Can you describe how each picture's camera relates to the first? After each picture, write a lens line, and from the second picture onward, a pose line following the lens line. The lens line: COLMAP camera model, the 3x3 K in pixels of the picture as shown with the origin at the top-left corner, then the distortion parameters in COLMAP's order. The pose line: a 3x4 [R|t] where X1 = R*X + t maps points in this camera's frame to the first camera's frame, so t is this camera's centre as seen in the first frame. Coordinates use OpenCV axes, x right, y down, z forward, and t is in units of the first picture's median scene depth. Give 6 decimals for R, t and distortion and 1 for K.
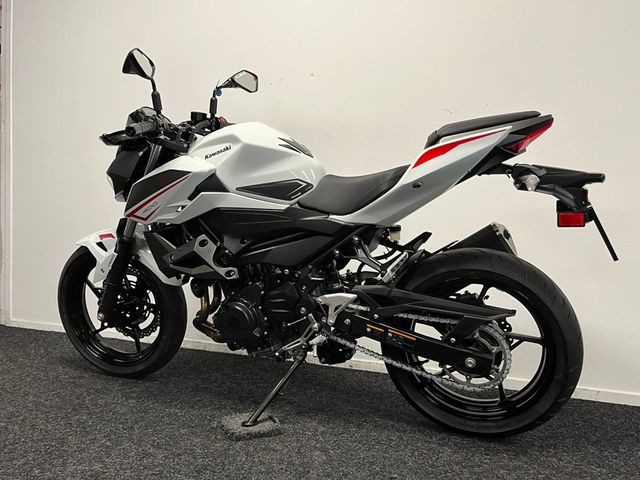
lens RADIAL K [[551.7, 0, 319.1], [0, 551.7, 229.1], [0, 0, 1]] dist [0.016973, 0.002337]
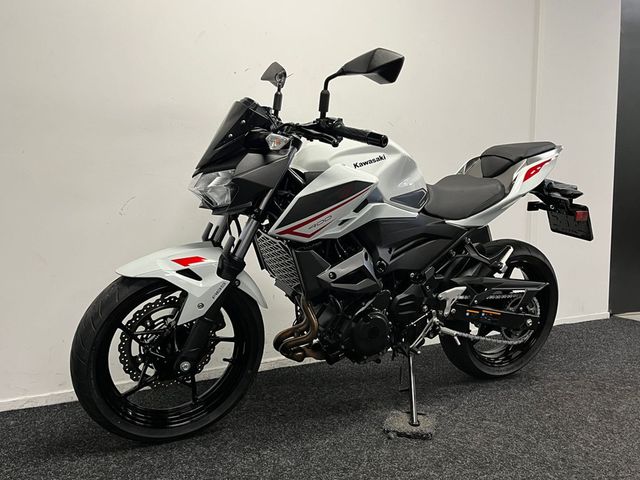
lens RADIAL K [[563.4, 0, 319.3], [0, 563.4, 221.4], [0, 0, 1]] dist [0.003373, 0.000910]
pose [[0.661525, -0.057649, 0.747704, -1.002374], [0.032553, 0.998309, 0.048170, -0.086045], [-0.749216, -0.007525, 0.662282, 0.419632]]
